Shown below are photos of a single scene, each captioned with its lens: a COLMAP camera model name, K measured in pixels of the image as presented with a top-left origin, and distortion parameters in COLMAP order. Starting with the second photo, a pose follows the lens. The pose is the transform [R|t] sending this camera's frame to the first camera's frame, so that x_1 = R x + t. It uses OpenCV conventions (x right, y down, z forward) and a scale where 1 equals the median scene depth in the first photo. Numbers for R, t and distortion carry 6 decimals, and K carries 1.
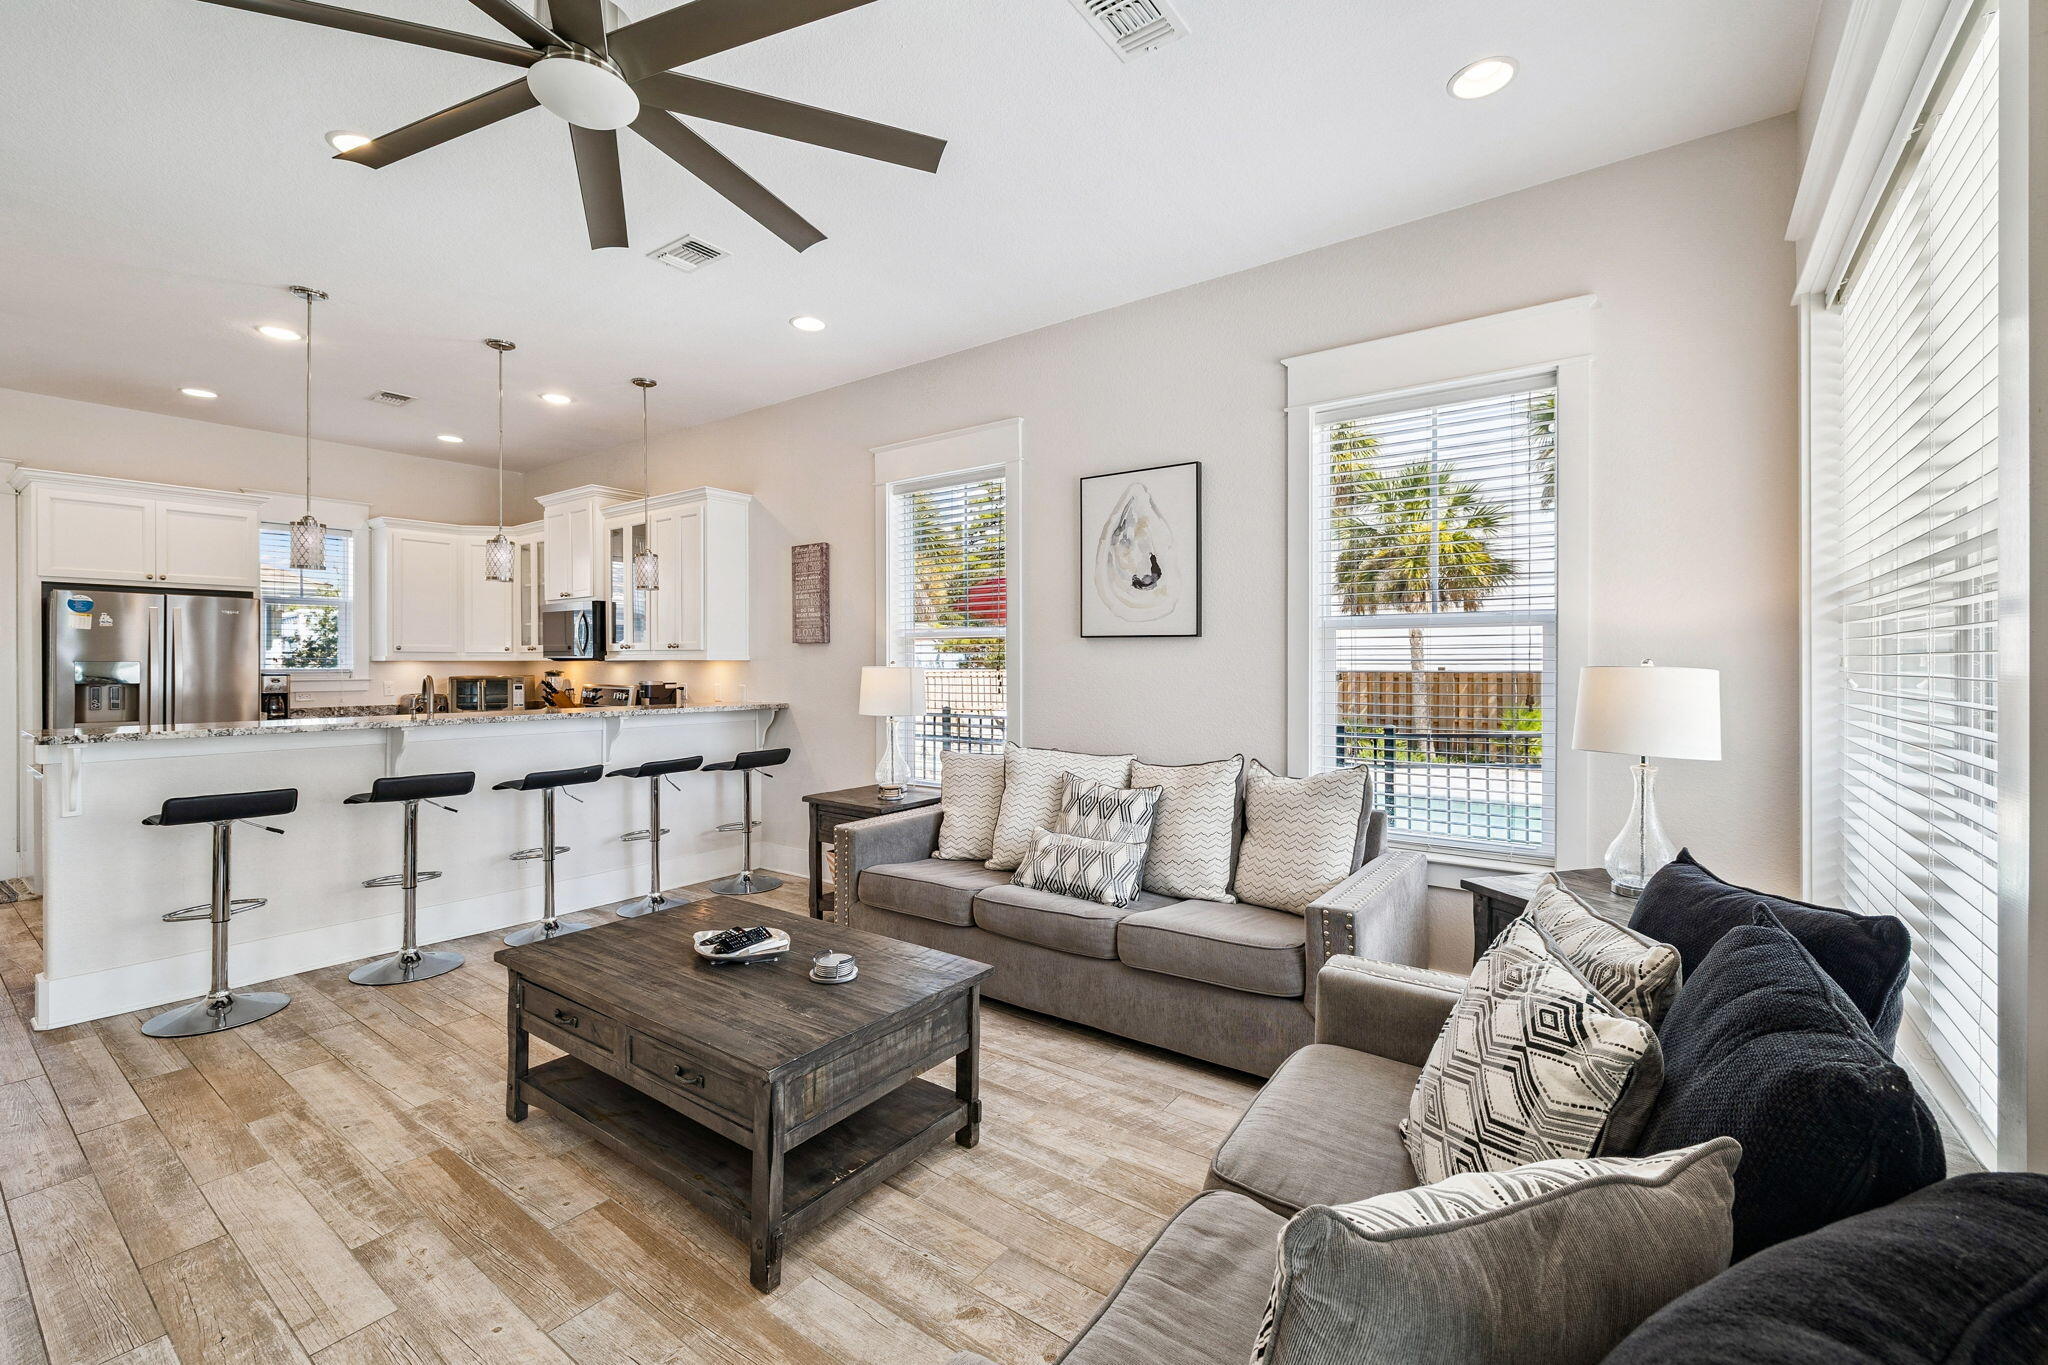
lens RADIAL K [[863.8, 0, 1024.1], [0, 863.8, 662.7], [0, 0, 1]] dist [-0.000872, 0.000668]
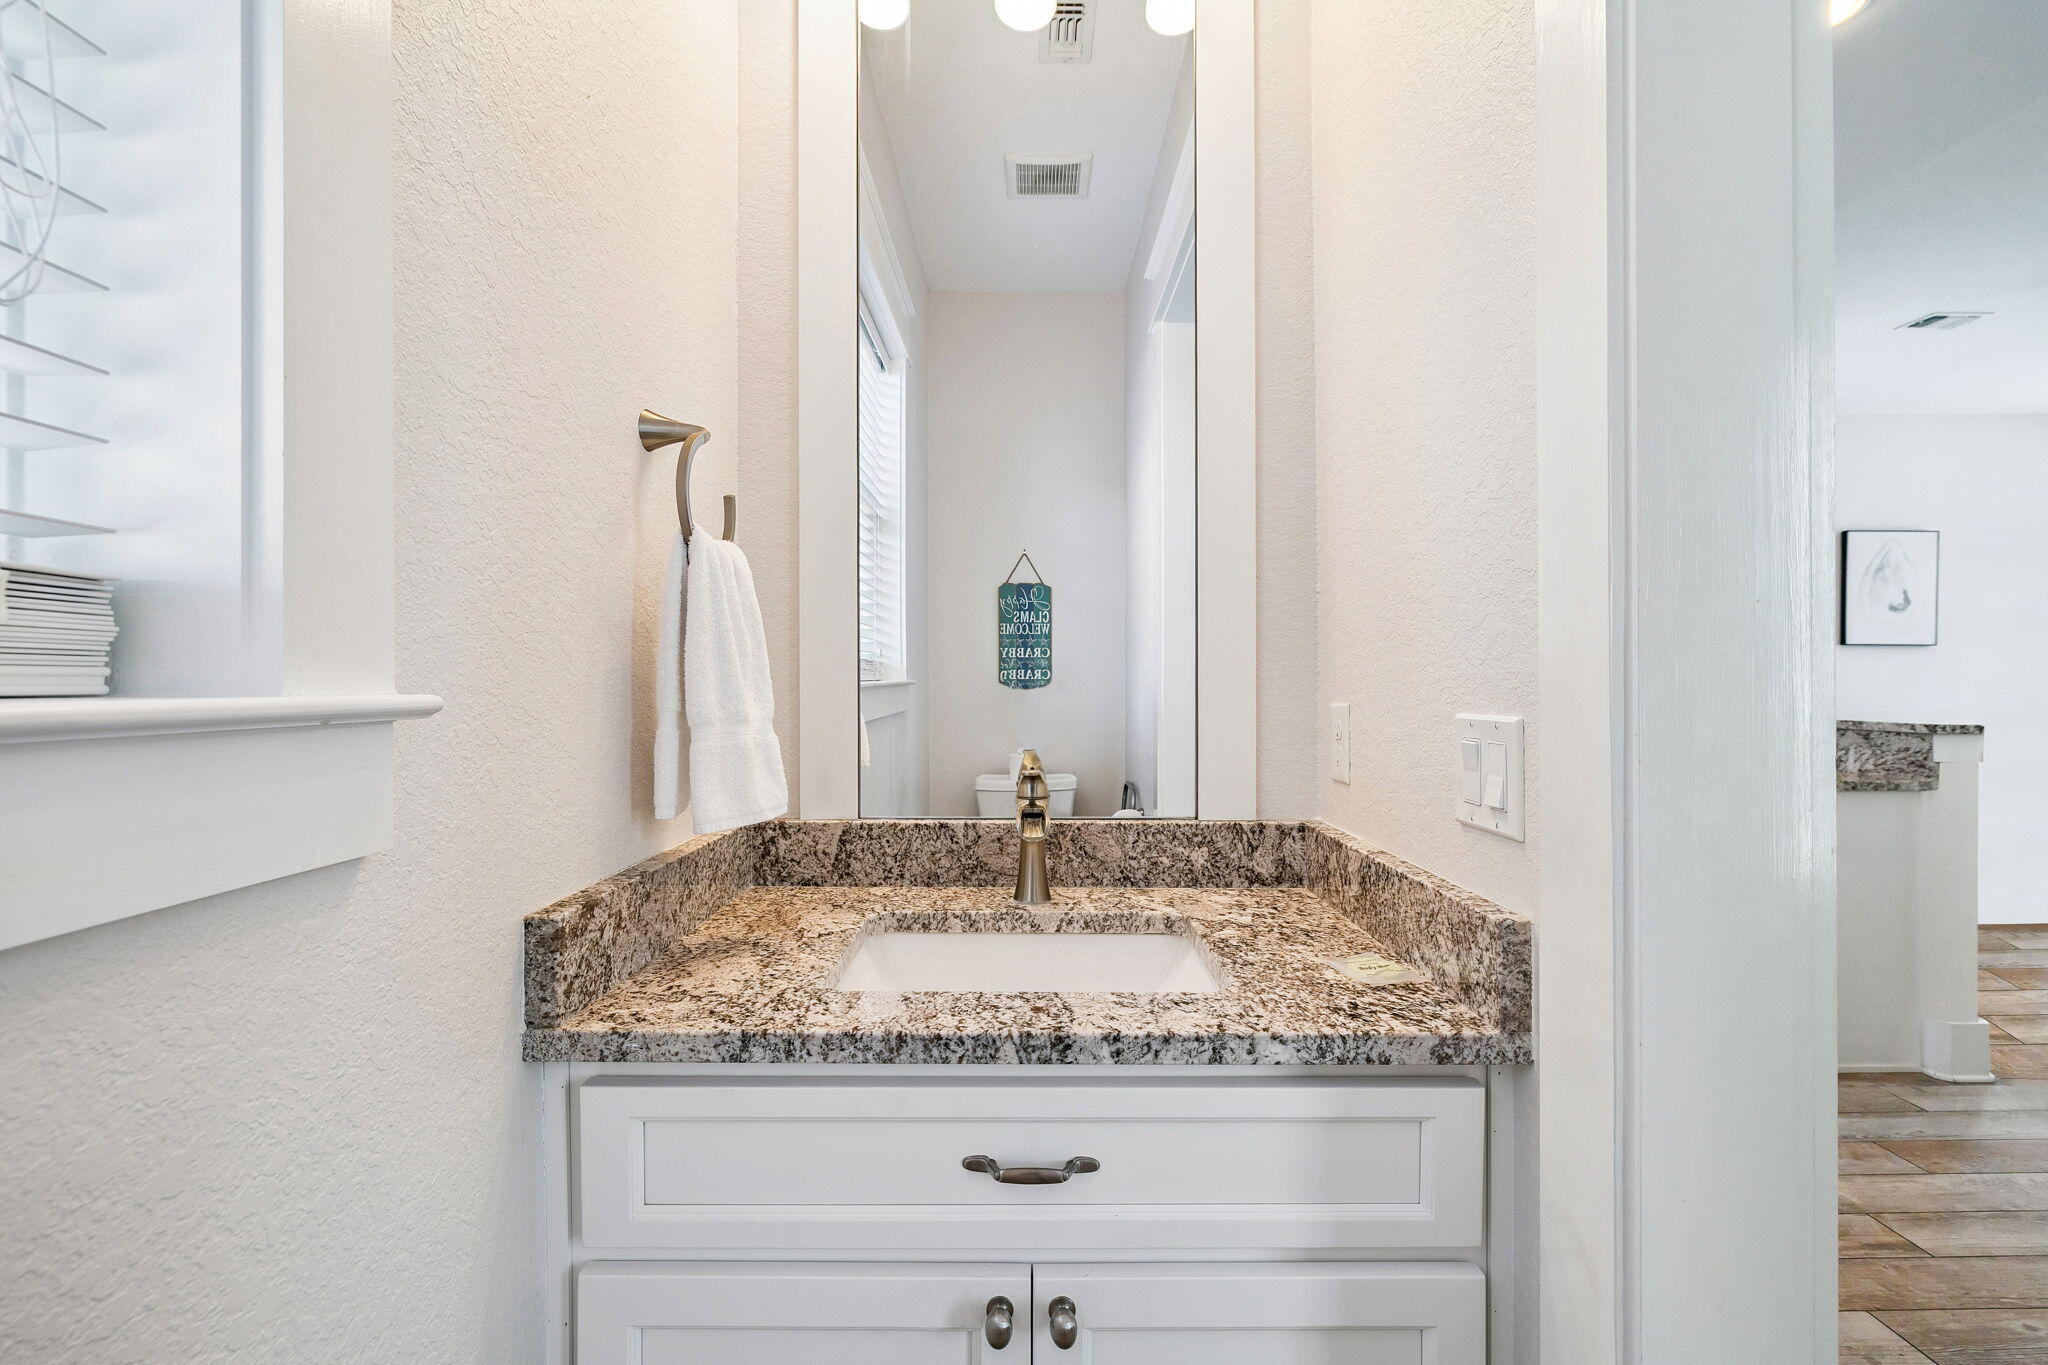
lens RADIAL K [[863.8, 0, 1033.8], [0, 863.8, 672.6], [0, 0, 1]] dist [-0.000872, 0.000668]
pose [[0.798158, 0.007809, 0.602397, -1.390066], [-0.002304, 0.999948, -0.009910, 0.024803], [-0.602443, 0.006522, 0.798135, 0.521212]]
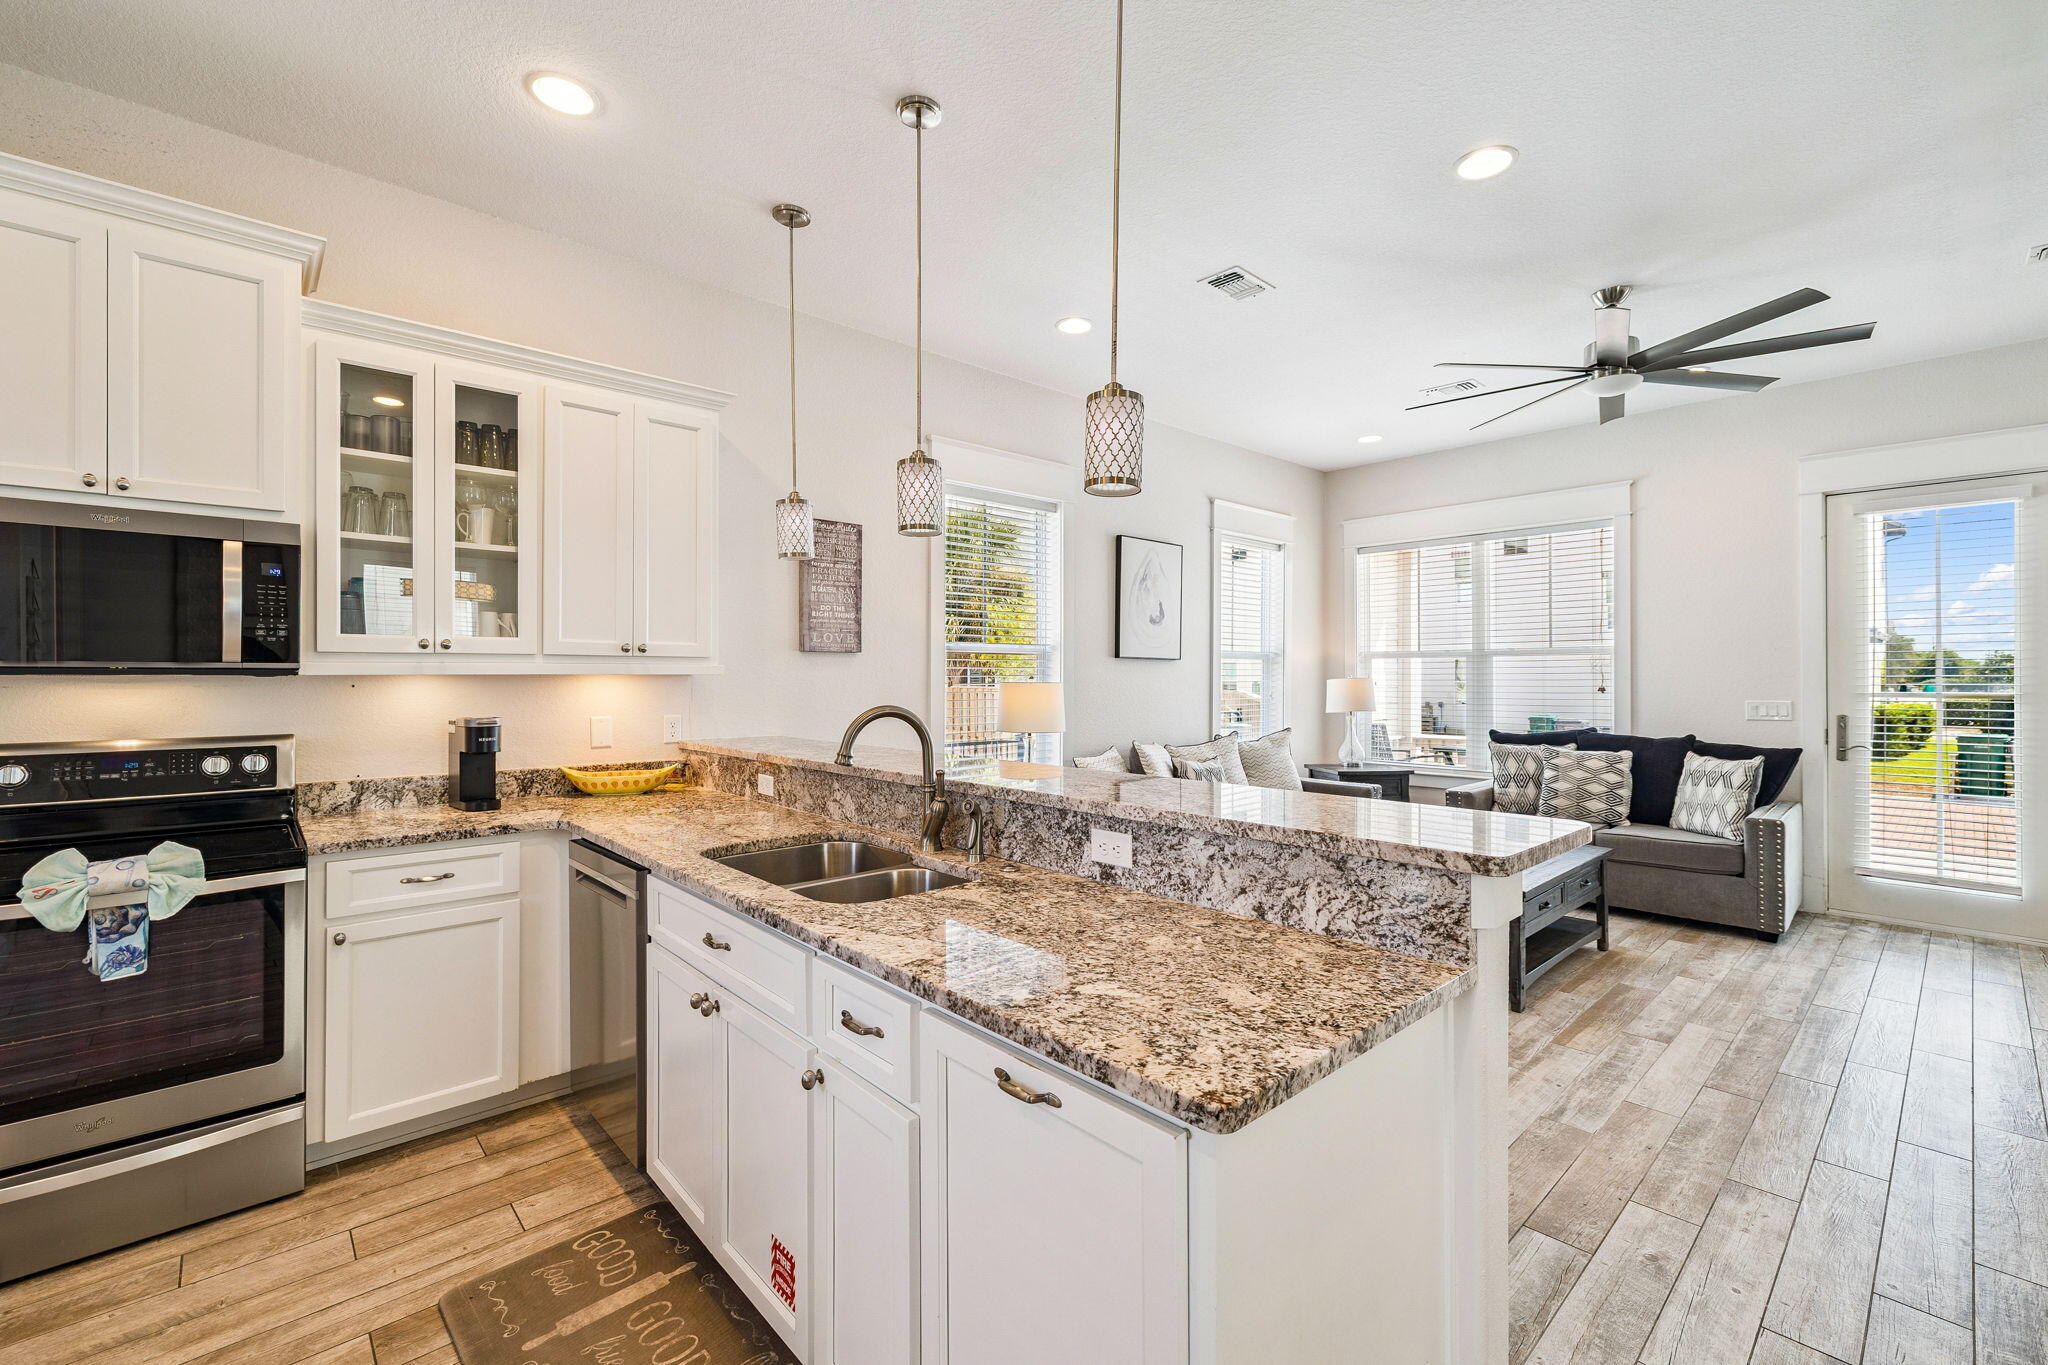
lens RADIAL K [[863.8, 0, 1031.4], [0, 863.8, 670.4], [0, 0, 1]] dist [-0.000872, 0.000668]
pose [[0.189336, 0.007162, 0.981886, -0.944006], [0.002723, 0.999966, -0.007819, -0.000331], [-0.981908, 0.004154, 0.189310, 0.679073]]
